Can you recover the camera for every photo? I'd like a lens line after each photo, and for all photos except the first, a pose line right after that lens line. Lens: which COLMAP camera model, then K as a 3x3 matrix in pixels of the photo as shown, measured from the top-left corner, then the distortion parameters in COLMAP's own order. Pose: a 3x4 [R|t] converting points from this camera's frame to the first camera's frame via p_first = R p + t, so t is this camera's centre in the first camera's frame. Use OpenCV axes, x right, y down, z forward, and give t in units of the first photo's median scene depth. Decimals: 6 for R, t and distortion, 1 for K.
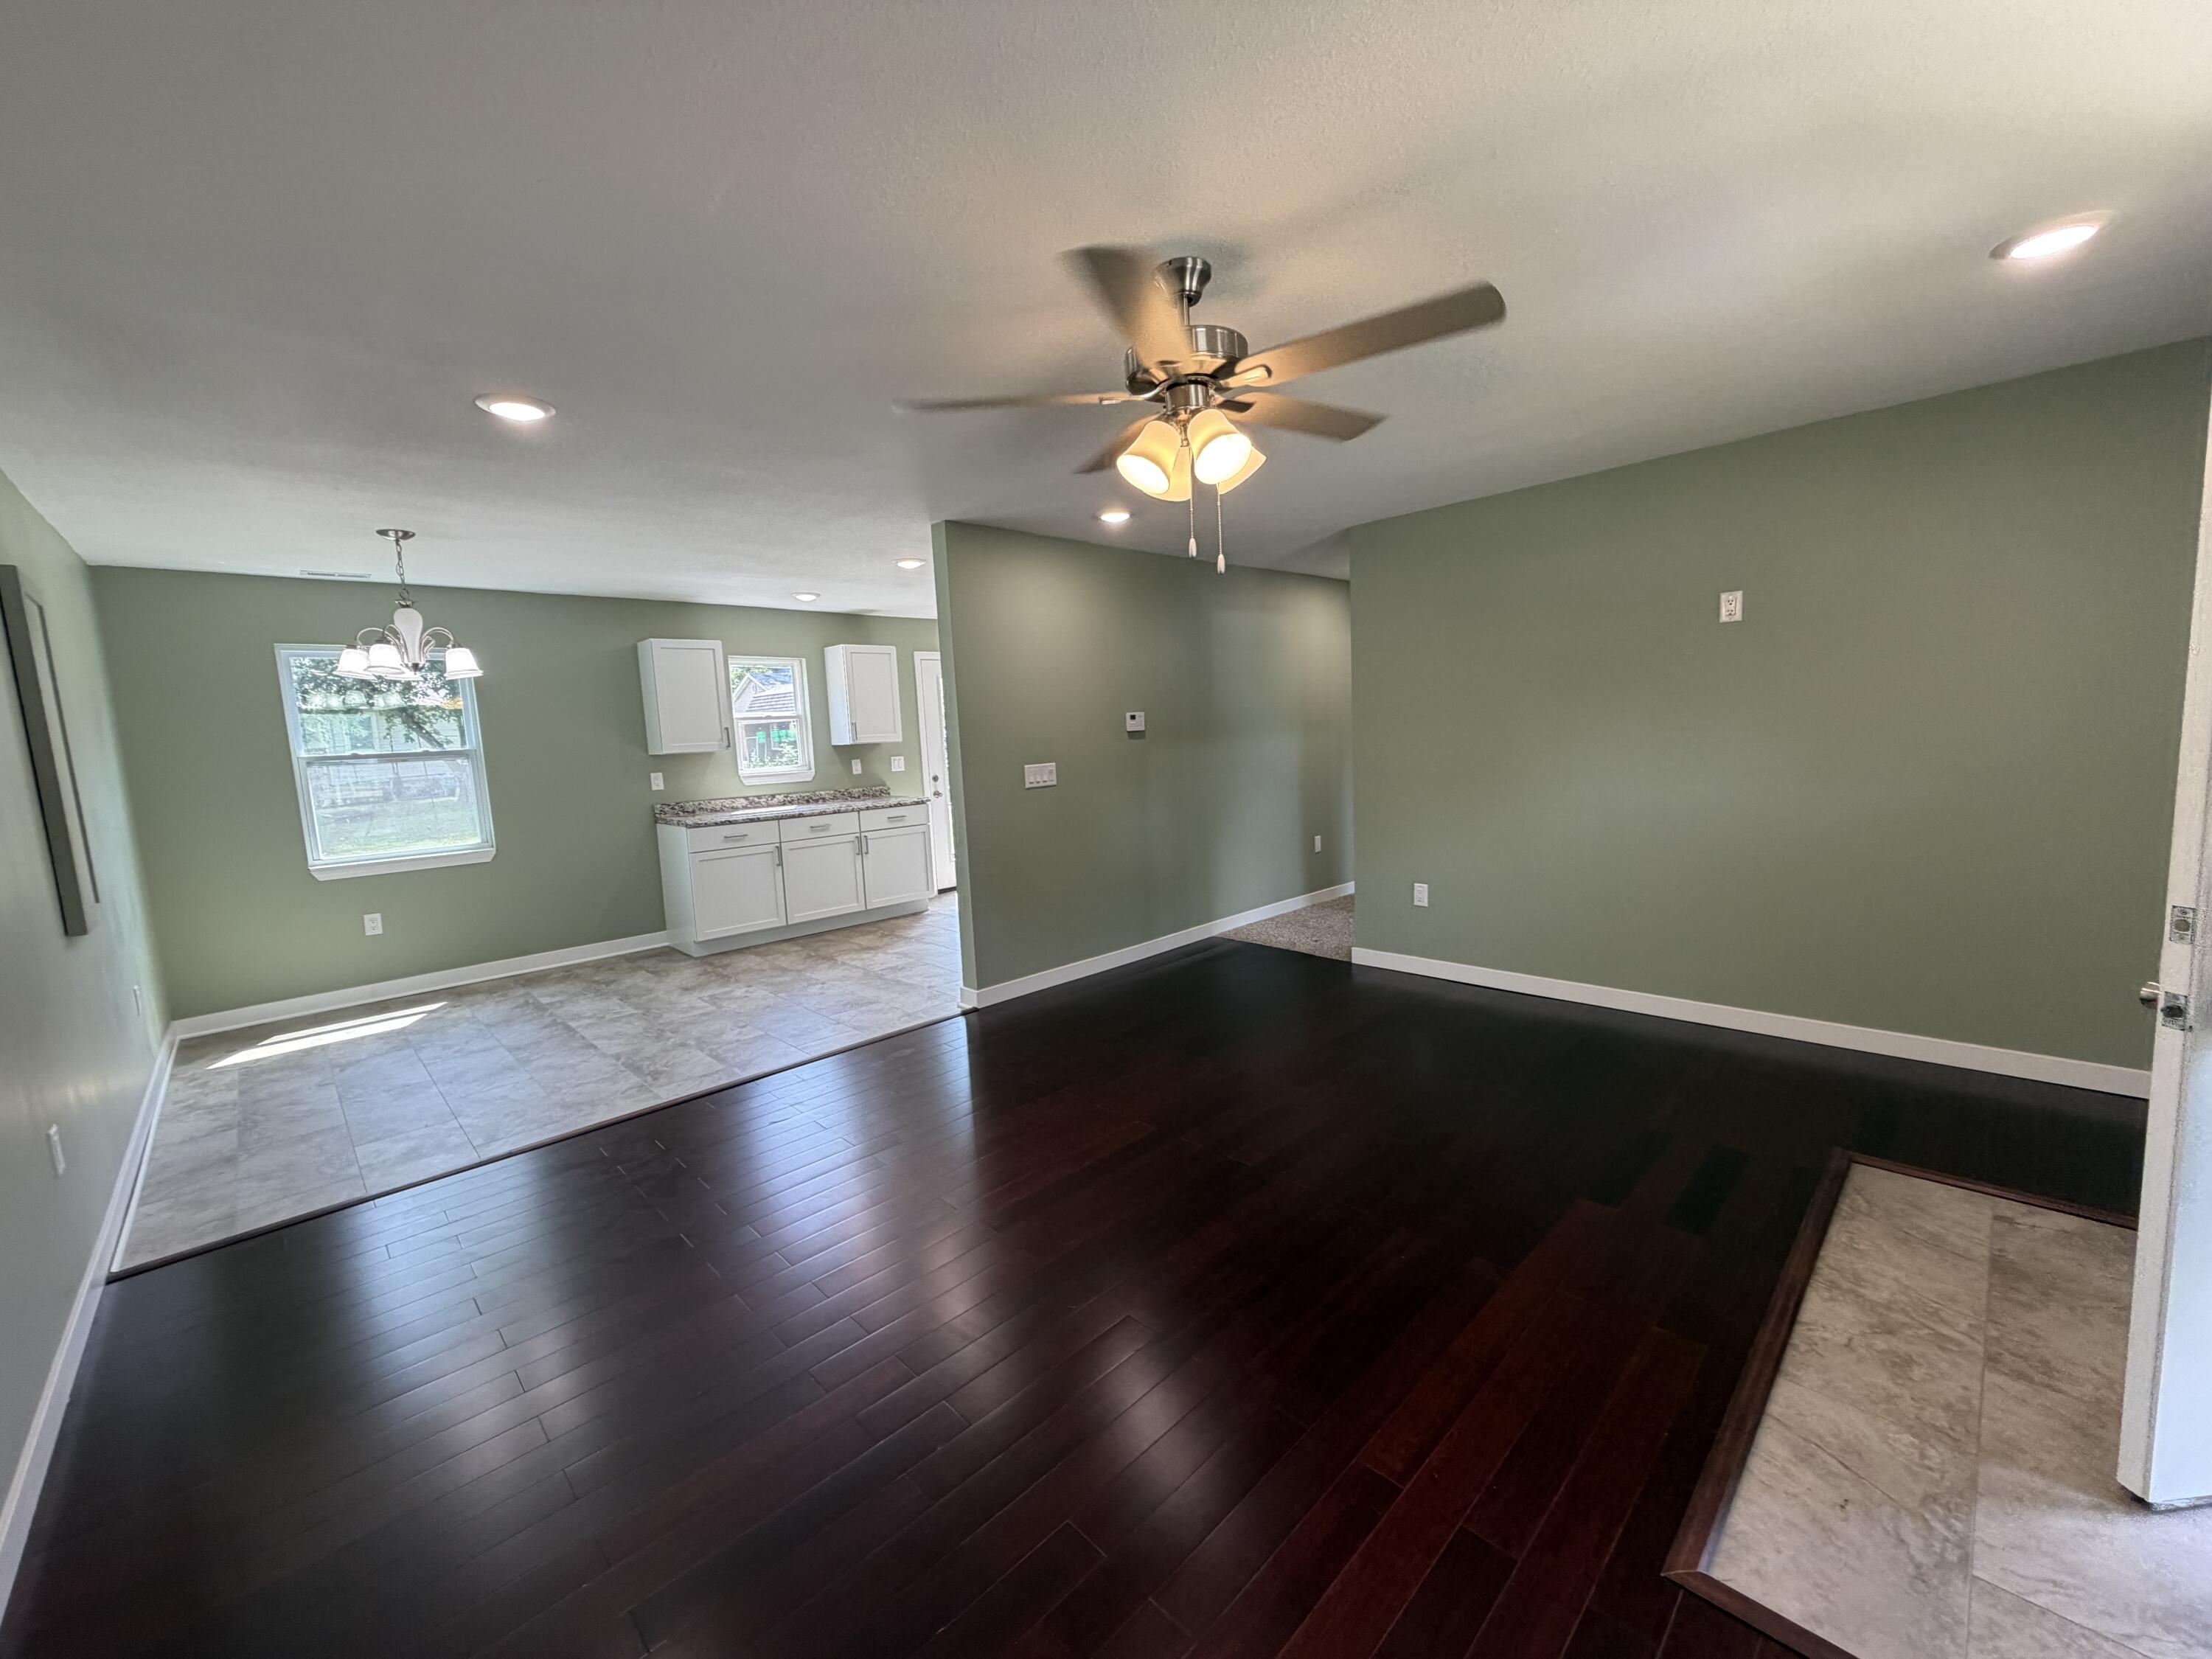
lens RADIAL K [[883.8, 0, 1102.0], [0, 883.8, 829.3], [0, 0, 1]] dist [0.002248, -0.000227]
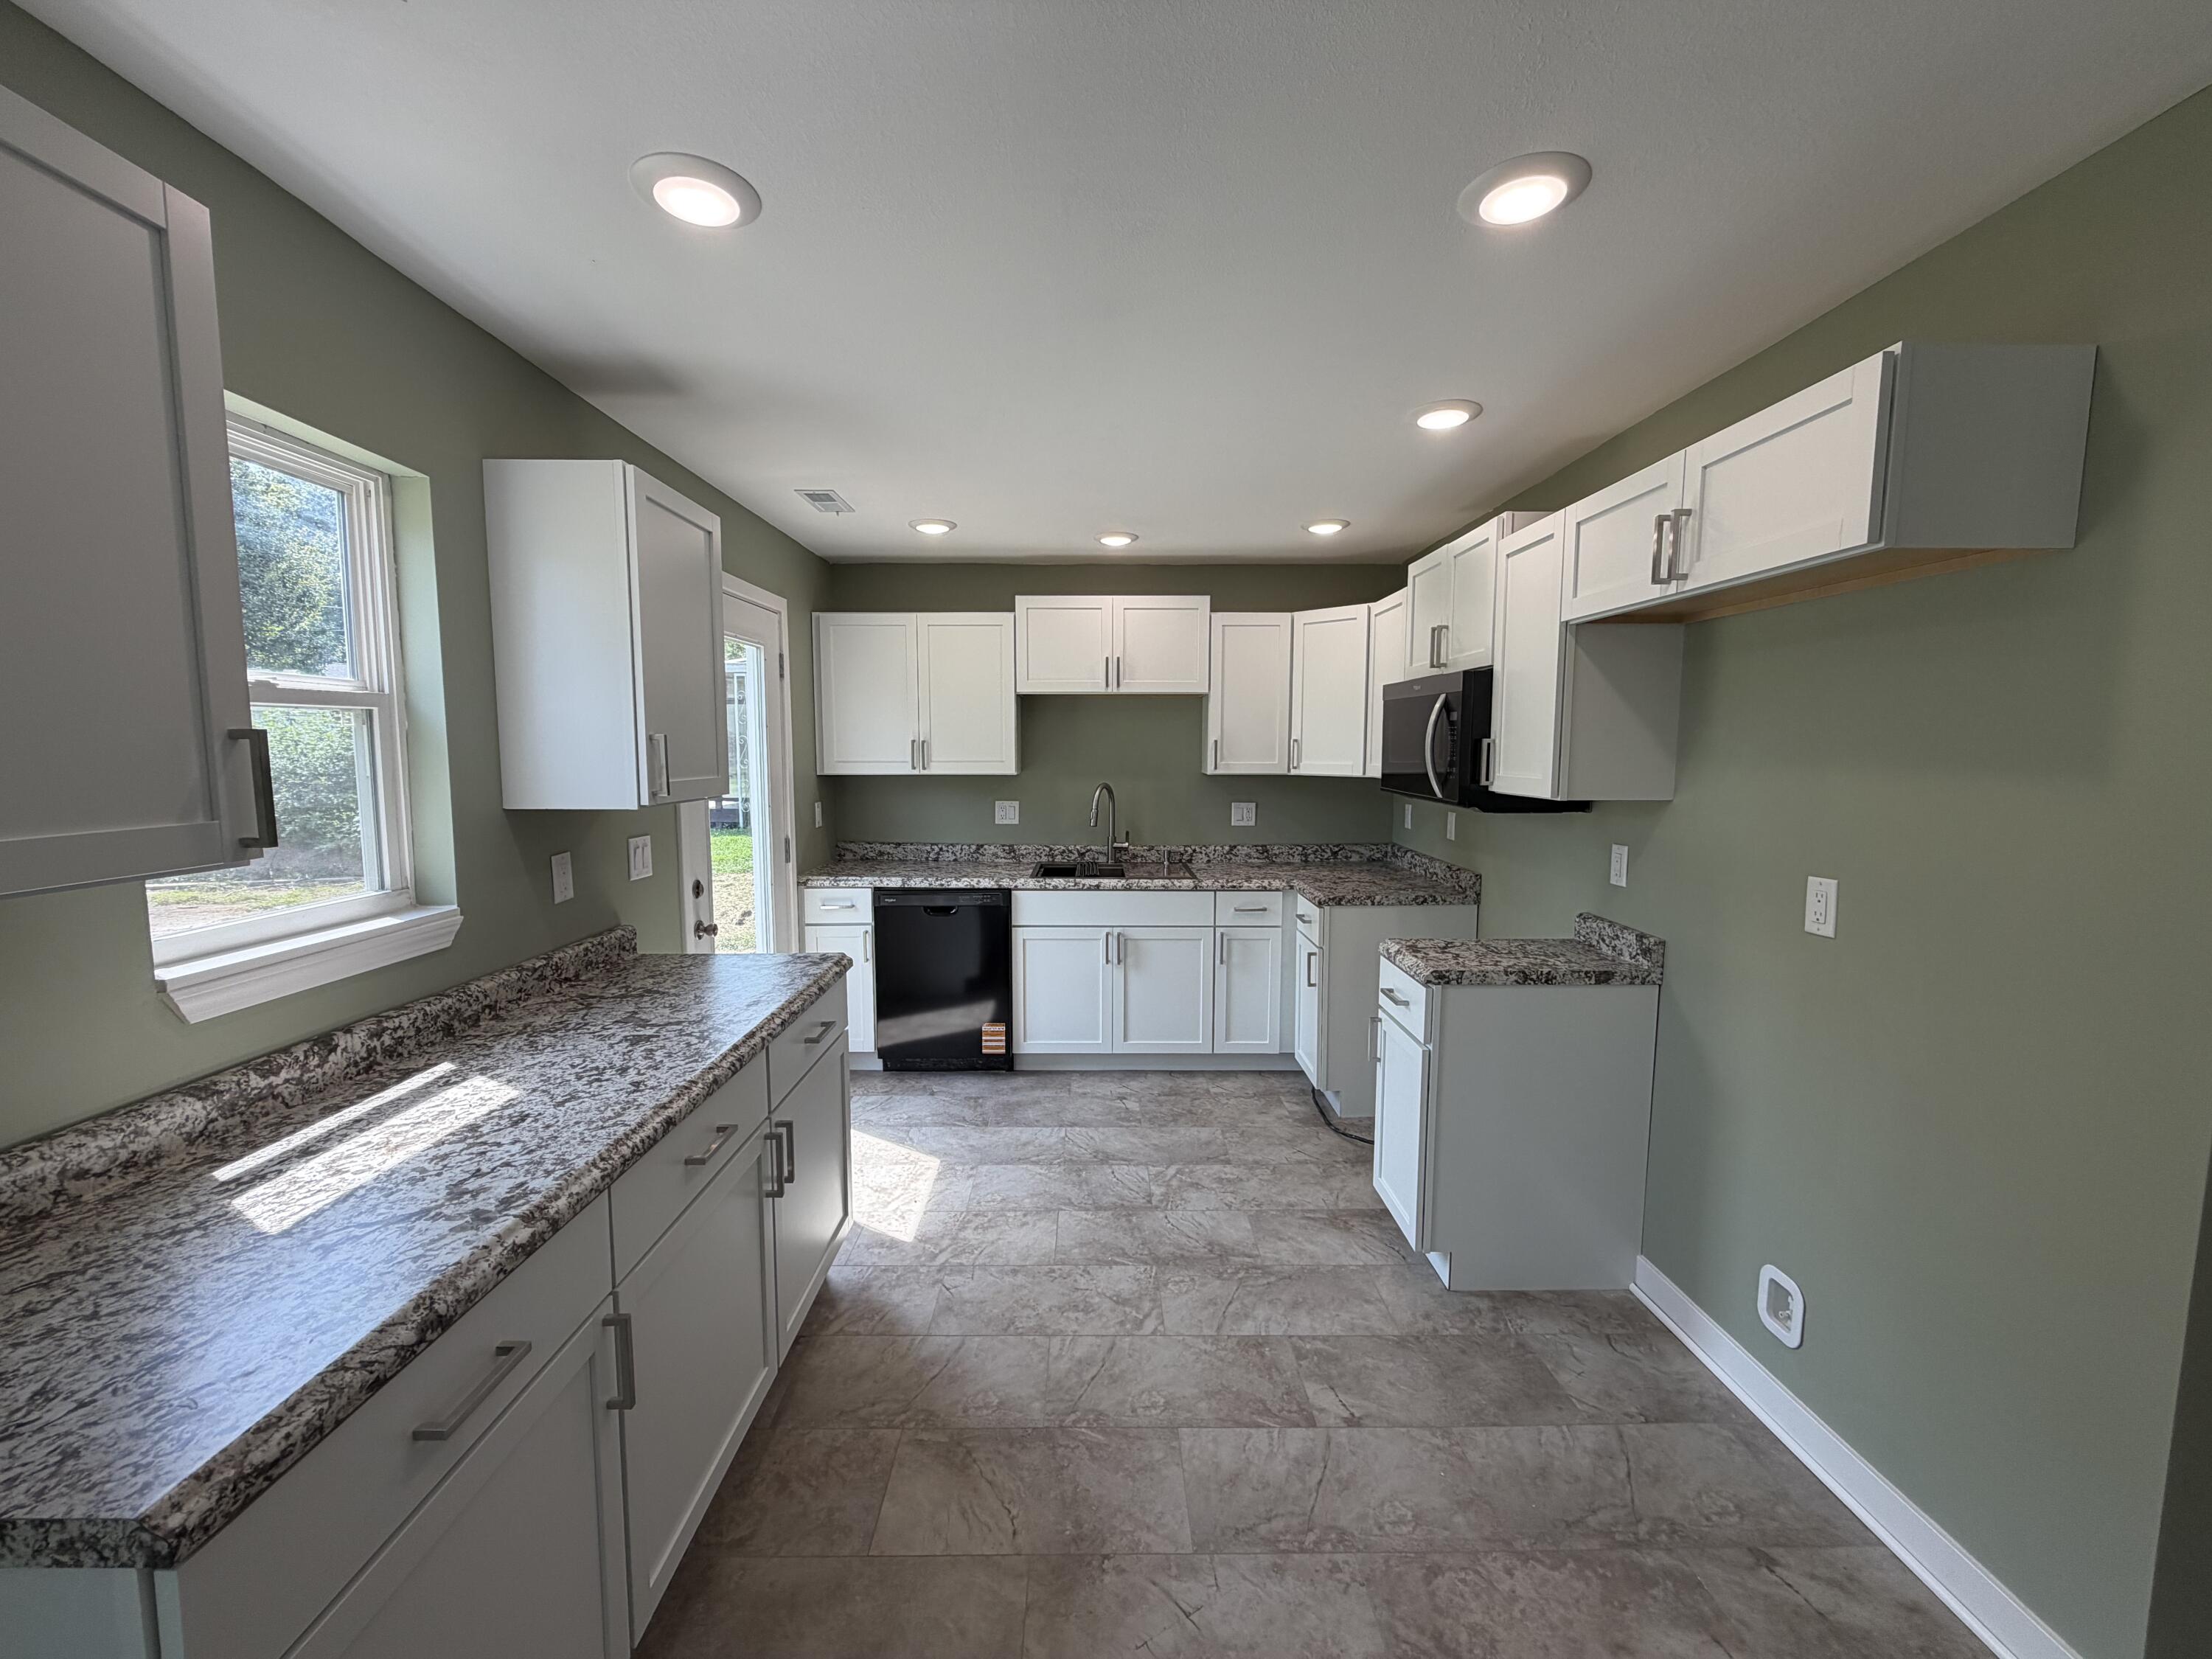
lens RADIAL K [[883.8, 0, 1102.0], [0, 883.8, 829.3], [0, 0, 1]] dist [0.002248, -0.000227]
pose [[0.690101, -0.019900, 0.723440, -0.525283], [0.049428, 0.998584, -0.019682, -0.102633], [-0.722024, 0.049341, 0.690107, 0.926556]]
